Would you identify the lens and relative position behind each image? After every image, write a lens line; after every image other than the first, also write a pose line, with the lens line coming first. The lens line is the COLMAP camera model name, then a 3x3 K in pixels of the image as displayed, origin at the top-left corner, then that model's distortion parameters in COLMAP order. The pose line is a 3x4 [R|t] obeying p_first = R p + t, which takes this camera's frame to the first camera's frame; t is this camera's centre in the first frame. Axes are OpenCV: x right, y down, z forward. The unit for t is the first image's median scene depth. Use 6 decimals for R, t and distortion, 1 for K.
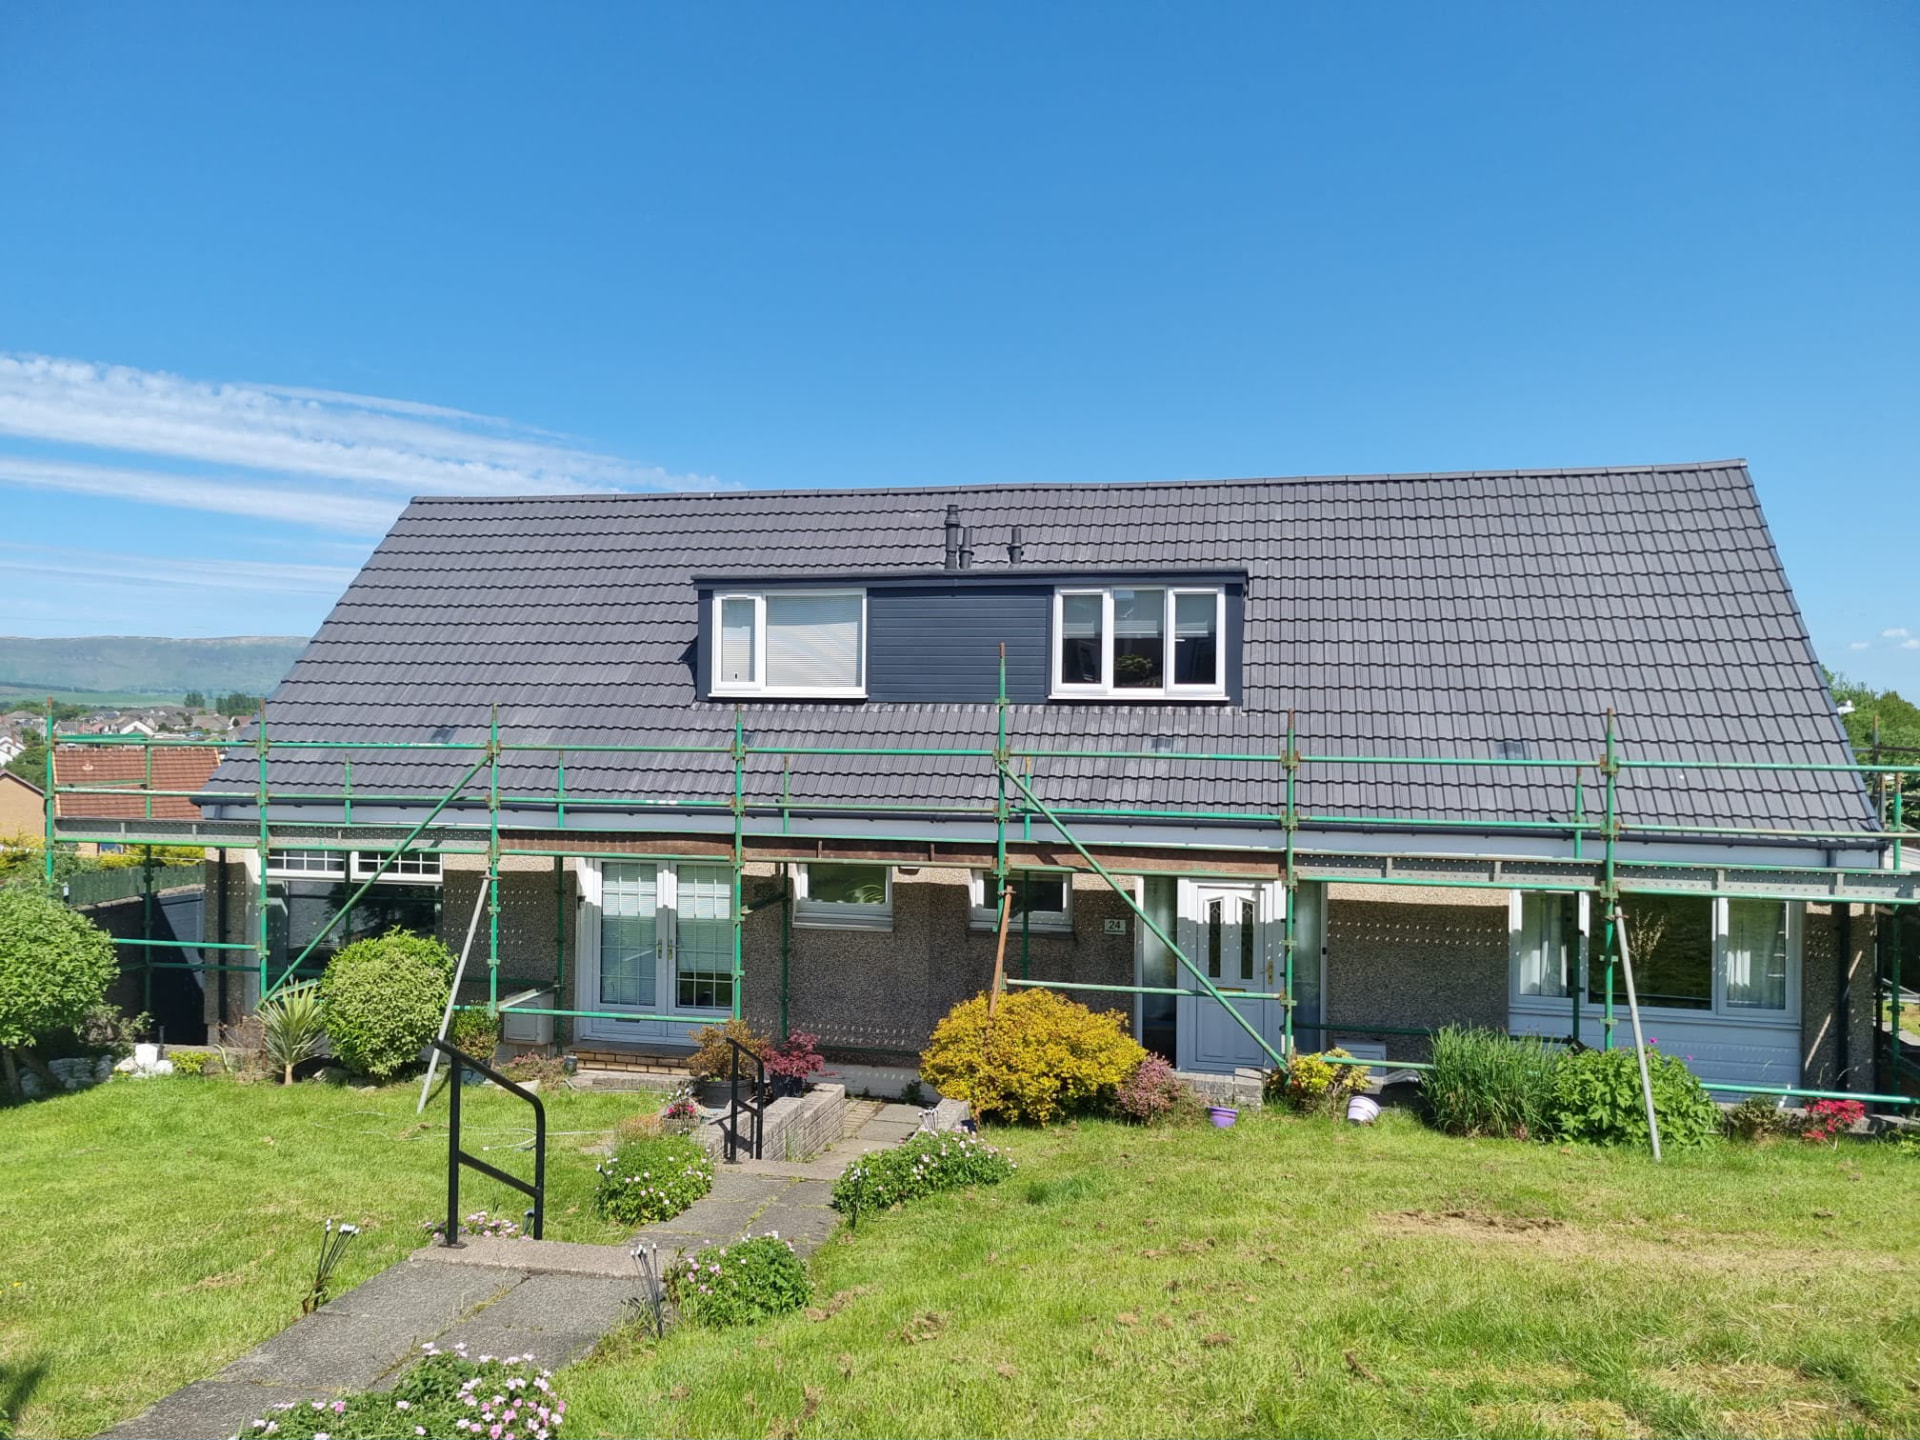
lens RADIAL K [[1449.5, 0, 960.0], [0, 1449.5, 720.0], [0, 0, 1]] dist [0.048063, -0.001267]
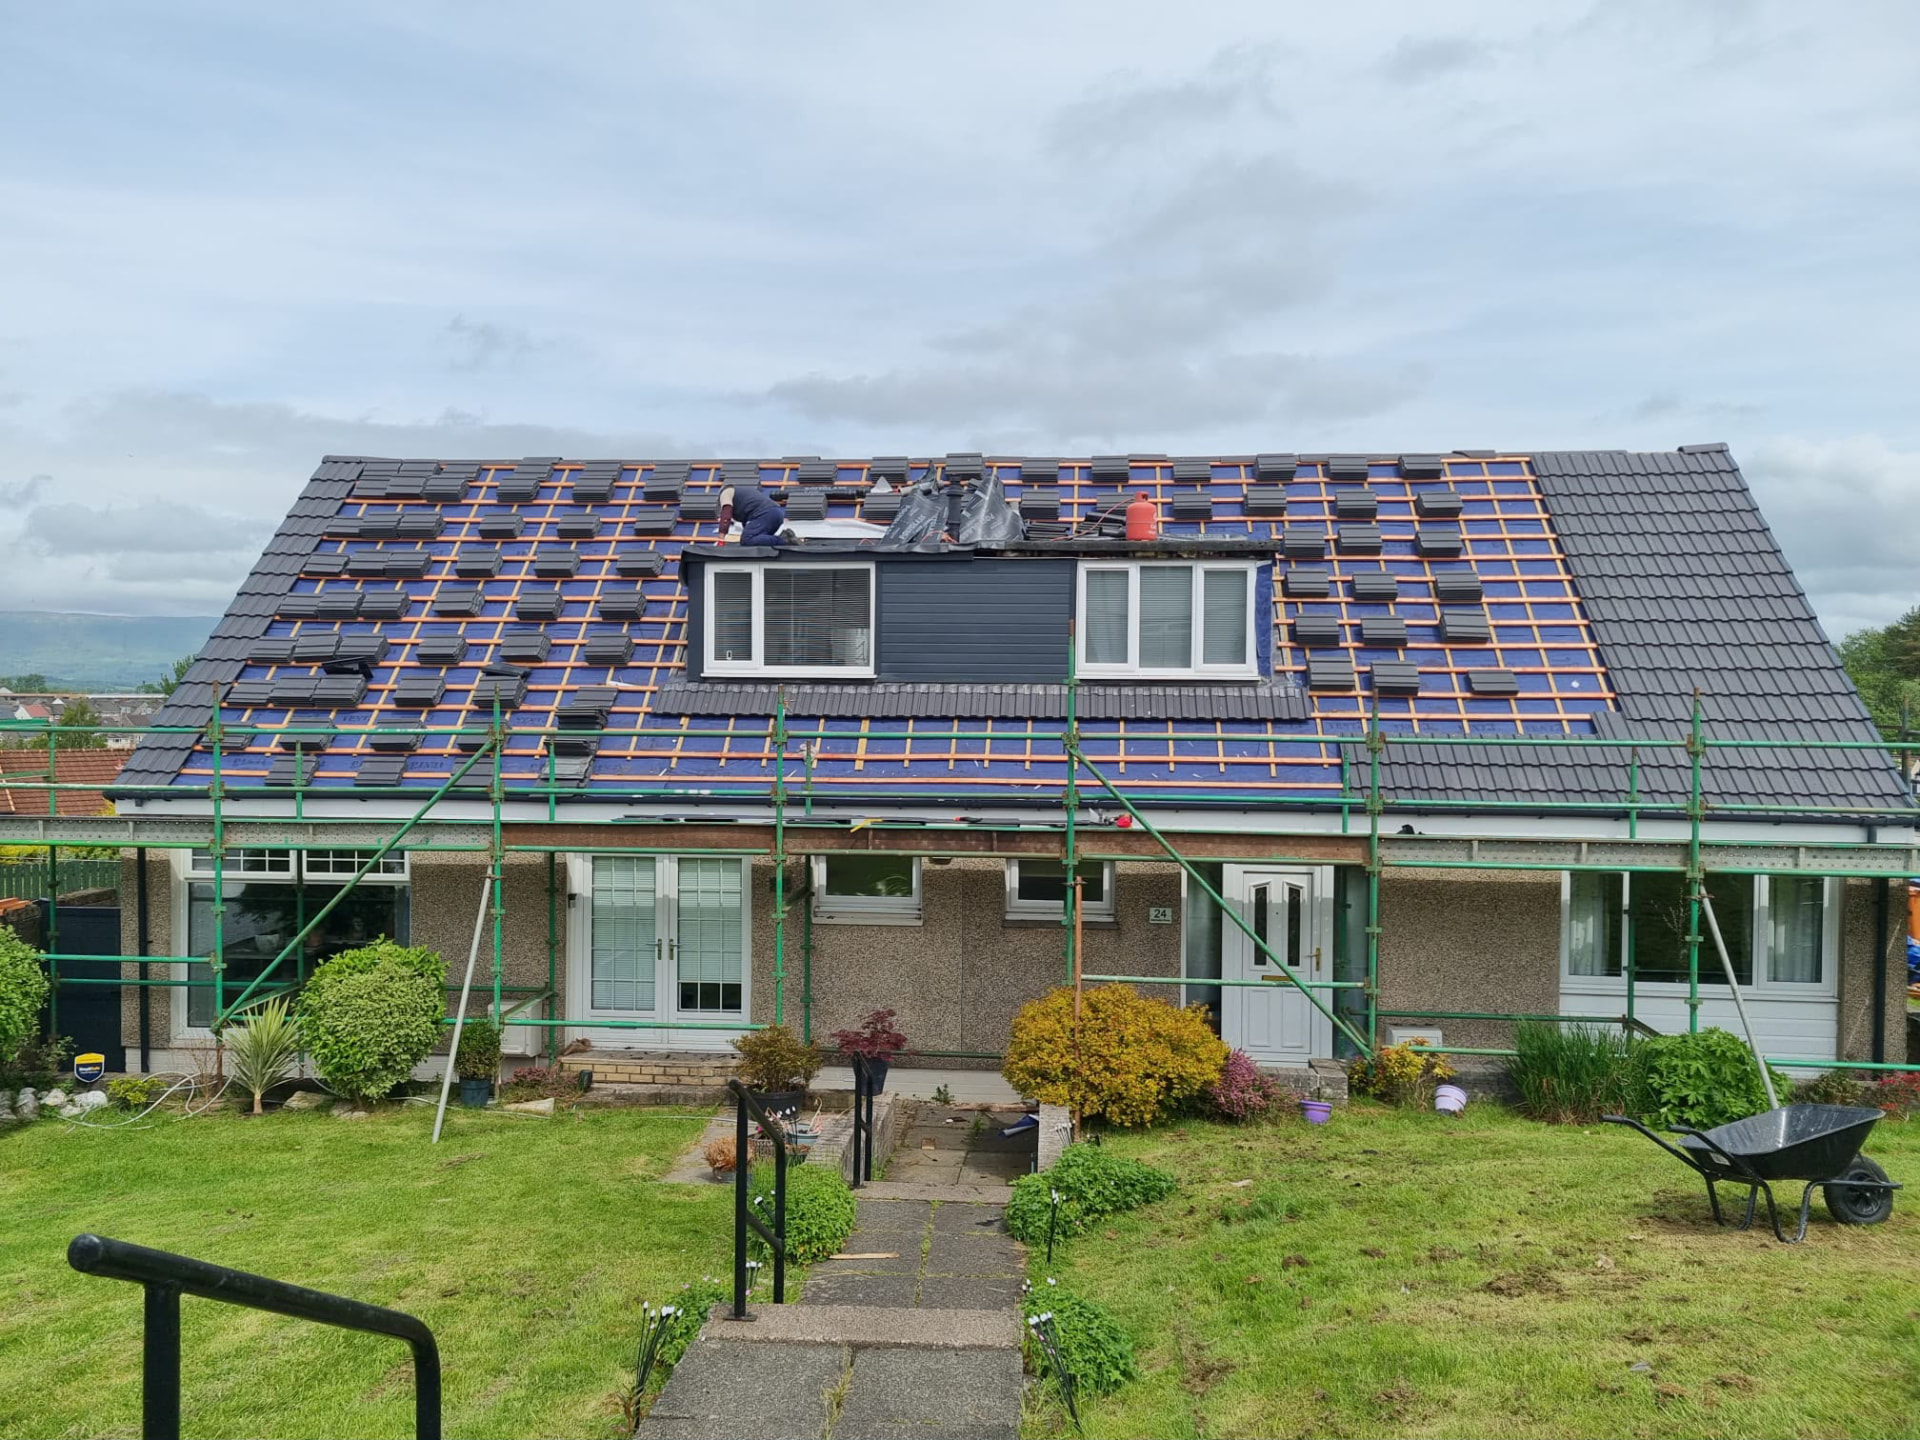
lens RADIAL K [[1449.5, 0, 960.0], [0, 1449.5, 720.0], [0, 0, 1]] dist [0.048063, -0.001267]
pose [[0.990843, -0.003840, 0.134964, -0.157042], [0.002124, 0.999915, 0.012855, 0.000262], [-0.135002, -0.012451, 0.990767, 0.067659]]
